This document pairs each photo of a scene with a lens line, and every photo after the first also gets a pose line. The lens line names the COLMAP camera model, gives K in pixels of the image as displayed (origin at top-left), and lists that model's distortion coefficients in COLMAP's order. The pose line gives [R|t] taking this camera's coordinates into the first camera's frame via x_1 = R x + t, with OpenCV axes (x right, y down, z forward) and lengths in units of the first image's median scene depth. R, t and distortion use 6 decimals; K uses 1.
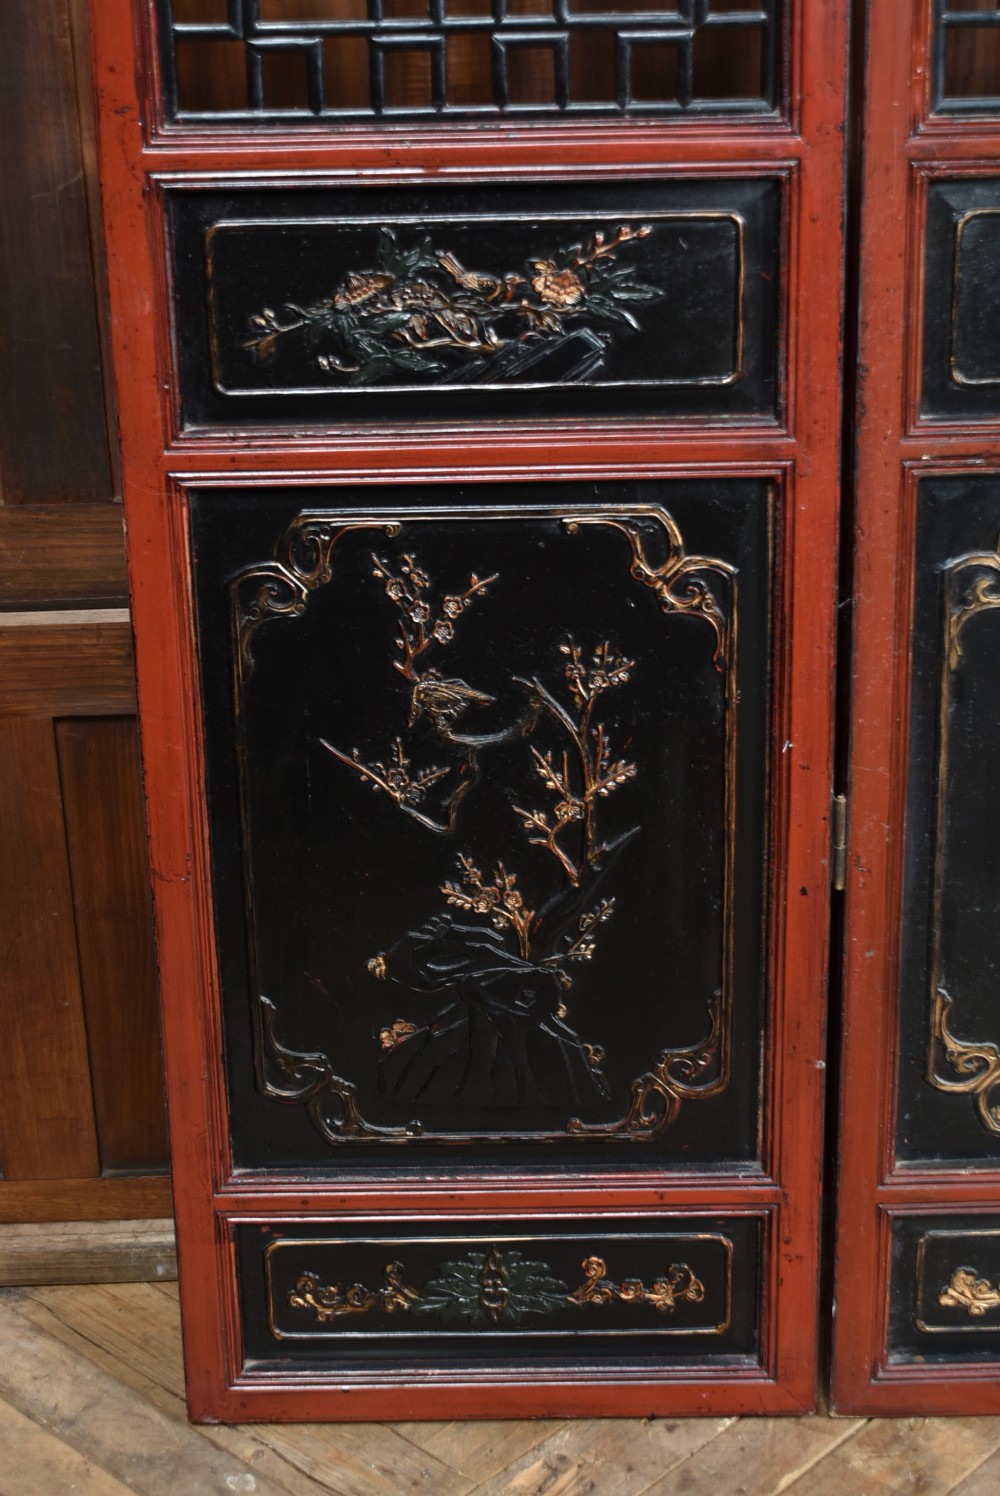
lens RADIAL K [[2497.4, 0, 500.0], [0, 2497.4, 748.0], [0, 0, 1]] dist [-0.015913, 0.194931]
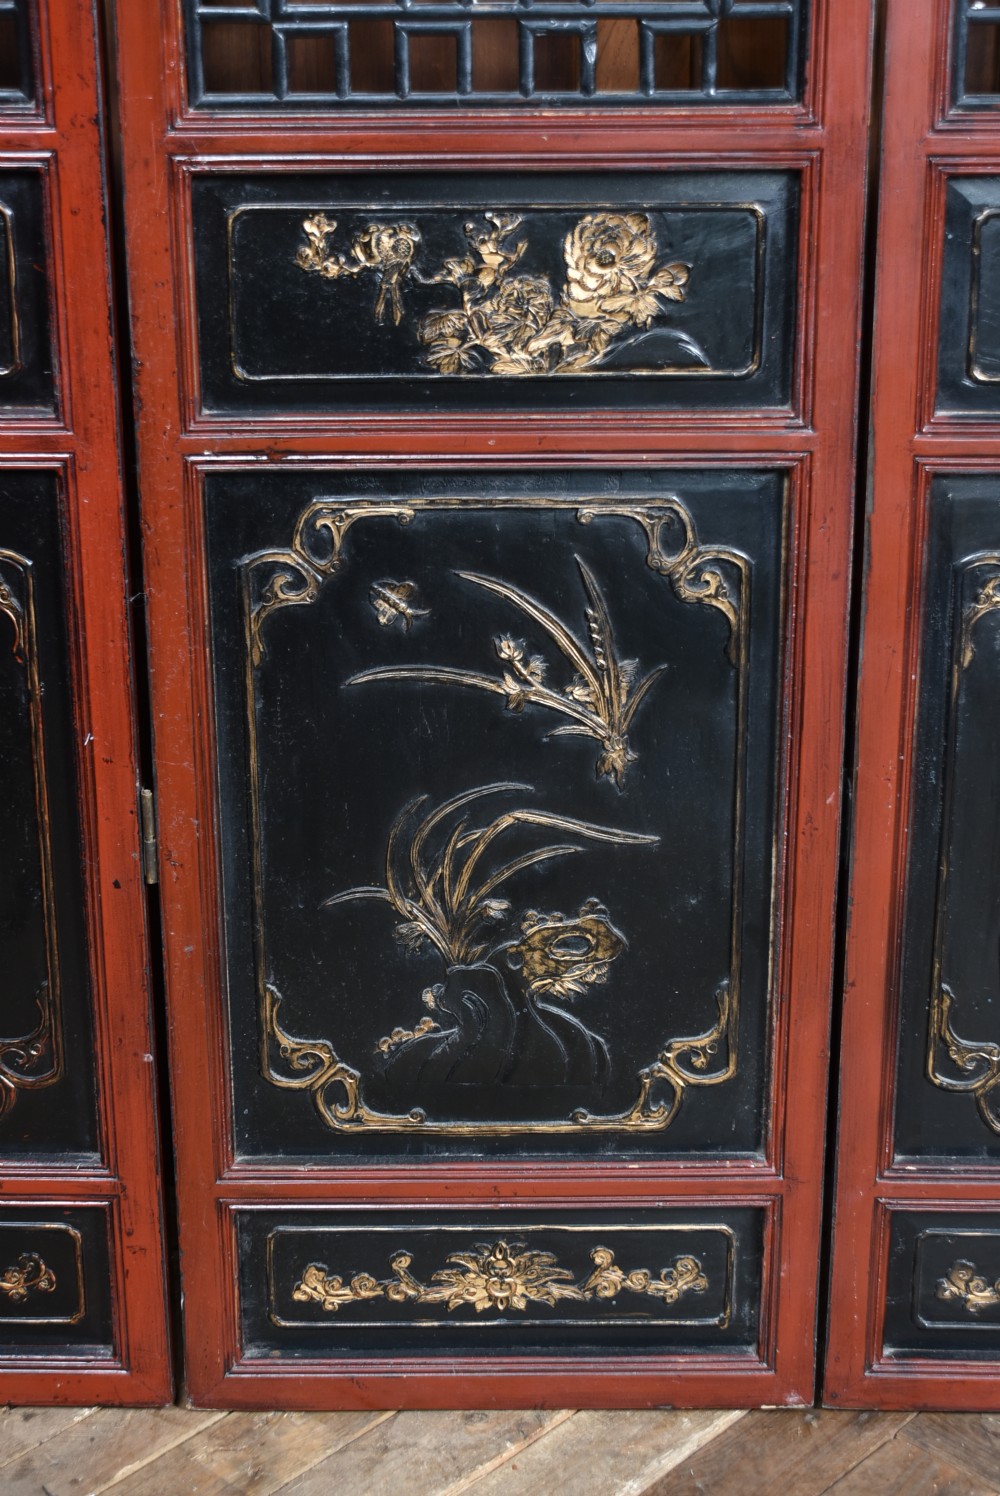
lens RADIAL K [[2491.3, 0, 500.0], [0, 2491.3, 748.0], [0, 0, 1]] dist [-0.036536, 0.348756]
pose [[0.999657, 0.021233, -0.015329, 0.286103], [-0.021154, 0.999762, 0.005269, -0.005649], [0.015437, -0.004943, 0.999869, 0.004999]]
